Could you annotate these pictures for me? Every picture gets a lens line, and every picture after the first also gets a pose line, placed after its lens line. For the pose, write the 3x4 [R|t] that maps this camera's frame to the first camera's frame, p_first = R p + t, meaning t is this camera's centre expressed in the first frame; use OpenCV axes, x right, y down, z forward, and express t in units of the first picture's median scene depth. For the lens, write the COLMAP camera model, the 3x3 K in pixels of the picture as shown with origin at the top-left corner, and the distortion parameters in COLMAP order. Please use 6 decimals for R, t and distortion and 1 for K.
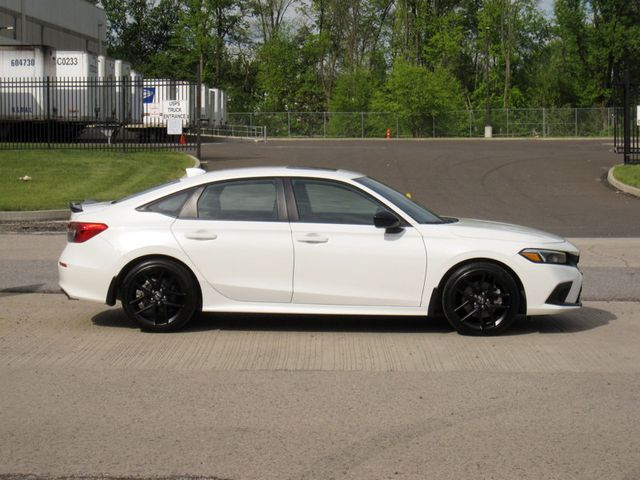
lens RADIAL K [[1625.4, 0, 320.0], [0, 1625.4, 240.0], [0, 0, 1]] dist [-0.076917, -0.302219]
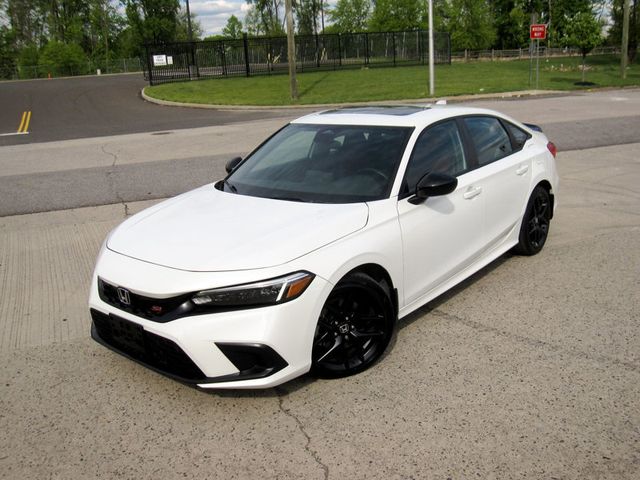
lens RADIAL K [[632.6, 0, 320.0], [0, 632.6, 240.0], [0, 0, 1]] dist [-0.059338, 0.009557]
pose [[0.919511, -0.148845, 0.363793, 0.044328], [0.072283, 0.973776, 0.215719, -0.008553], [-0.386361, -0.172060, 0.906157, 0.115099]]
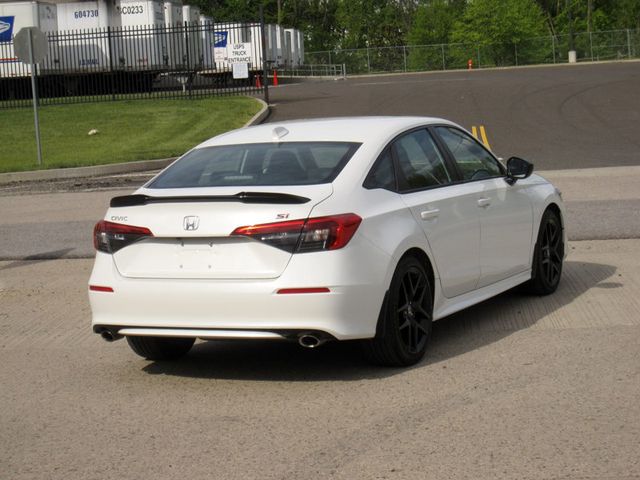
lens RADIAL K [[1616.2, 0, 320.0], [0, 1616.2, 240.0], [0, 0, 1]] dist [-0.092657, -0.135880]
pose [[0.996672, -0.051319, -0.063329, 0.009024], [0.053777, 0.997840, 0.037736, -0.001417], [0.061256, -0.041016, 0.997279, 0.021051]]
